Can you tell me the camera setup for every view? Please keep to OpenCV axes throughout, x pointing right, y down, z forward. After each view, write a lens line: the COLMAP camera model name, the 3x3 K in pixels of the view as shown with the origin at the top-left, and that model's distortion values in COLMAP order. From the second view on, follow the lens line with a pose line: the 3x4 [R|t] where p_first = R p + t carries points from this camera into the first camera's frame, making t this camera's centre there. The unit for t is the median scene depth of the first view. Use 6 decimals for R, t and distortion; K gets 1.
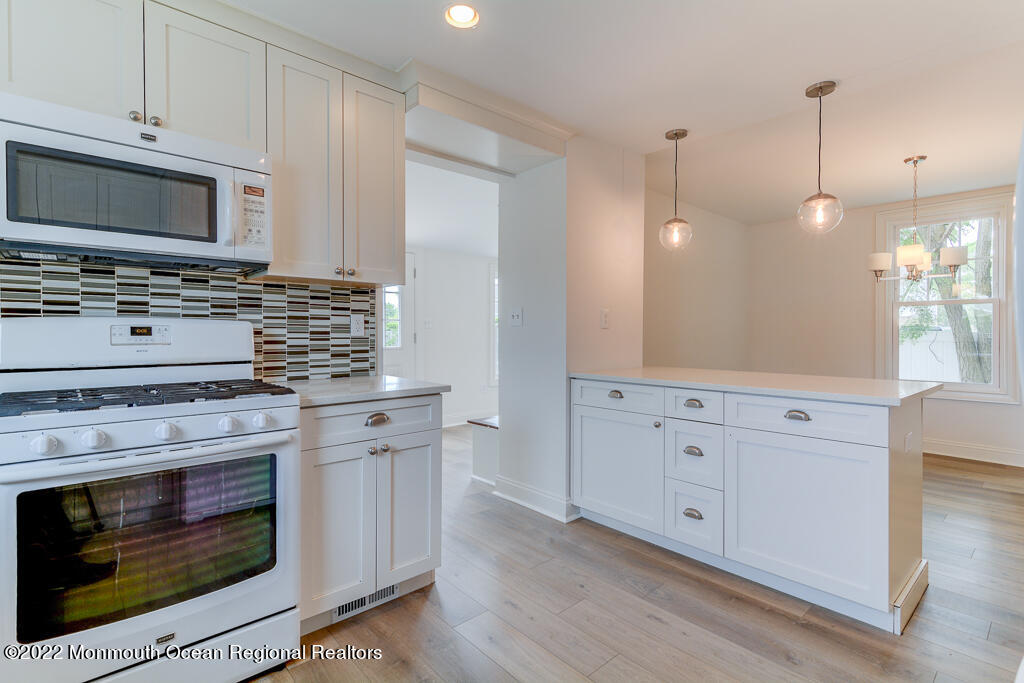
lens RADIAL K [[497.6, 0, 507.4], [0, 497.6, 334.3], [0, 0, 1]] dist [0.011586, -0.004651]
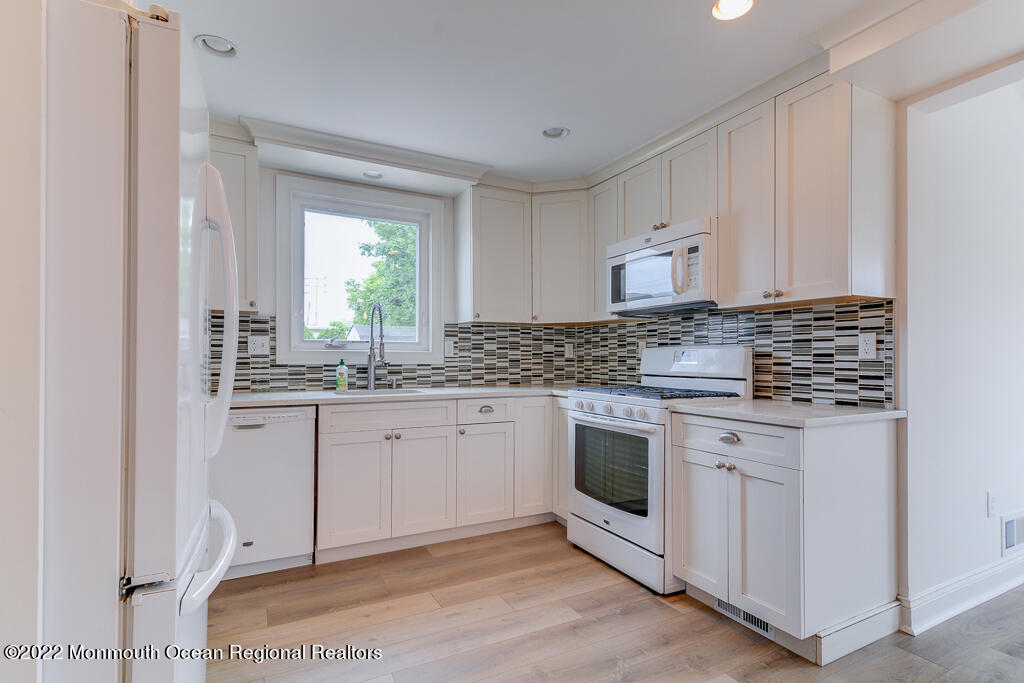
lens RADIAL K [[497.6, 0, 522.9], [0, 497.6, 356.2], [0, 0, 1]] dist [0.011586, -0.004651]
pose [[-0.238255, -0.004625, -0.971192, 0.696772], [-0.005689, 0.999978, -0.003366, 0.005400], [0.971186, 0.004723, -0.238276, 0.675978]]
